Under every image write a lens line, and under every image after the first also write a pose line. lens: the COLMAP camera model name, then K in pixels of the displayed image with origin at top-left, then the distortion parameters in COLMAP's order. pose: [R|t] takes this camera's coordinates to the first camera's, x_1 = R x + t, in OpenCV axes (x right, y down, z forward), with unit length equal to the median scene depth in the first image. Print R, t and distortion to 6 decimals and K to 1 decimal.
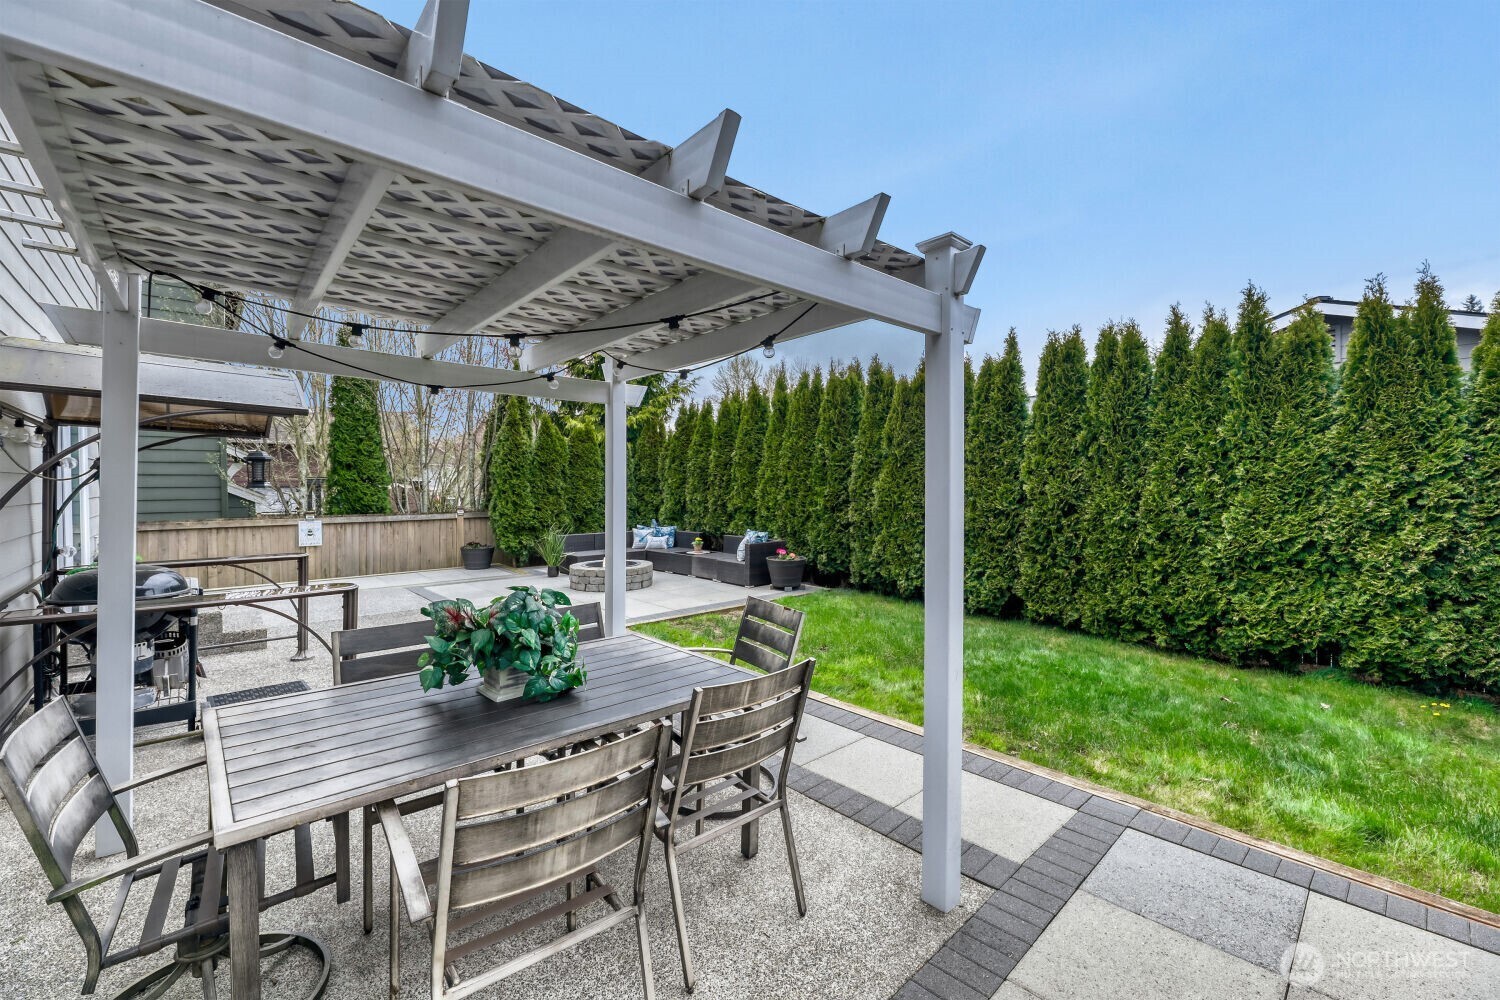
lens RADIAL K [[592.3, 0, 750.0], [0, 592.3, 500.0], [0, 0, 1]] dist [0.001030, 0.000054]
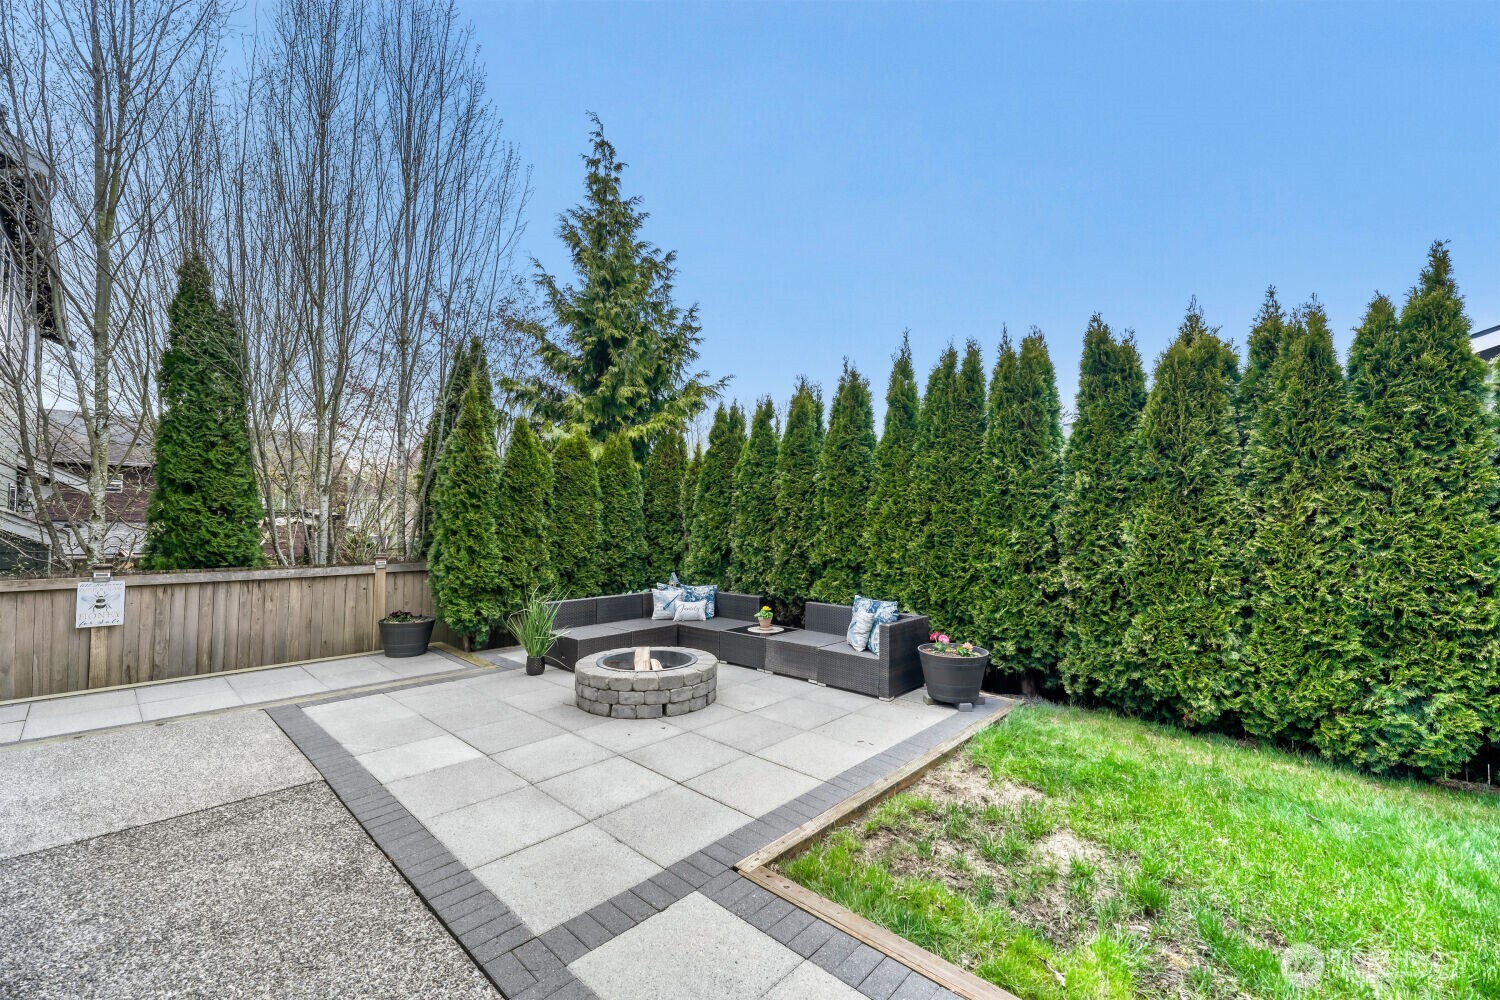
lens RADIAL K [[598.1, 0, 741.3], [0, 598.1, 508.6], [0, 0, 1]] dist [-0.003404, -0.000196]
pose [[0.996967, 0.010507, 0.077108, -0.163164], [-0.006610, 0.998696, -0.050617, -0.008809], [-0.077539, 0.049954, 0.995737, 0.349953]]
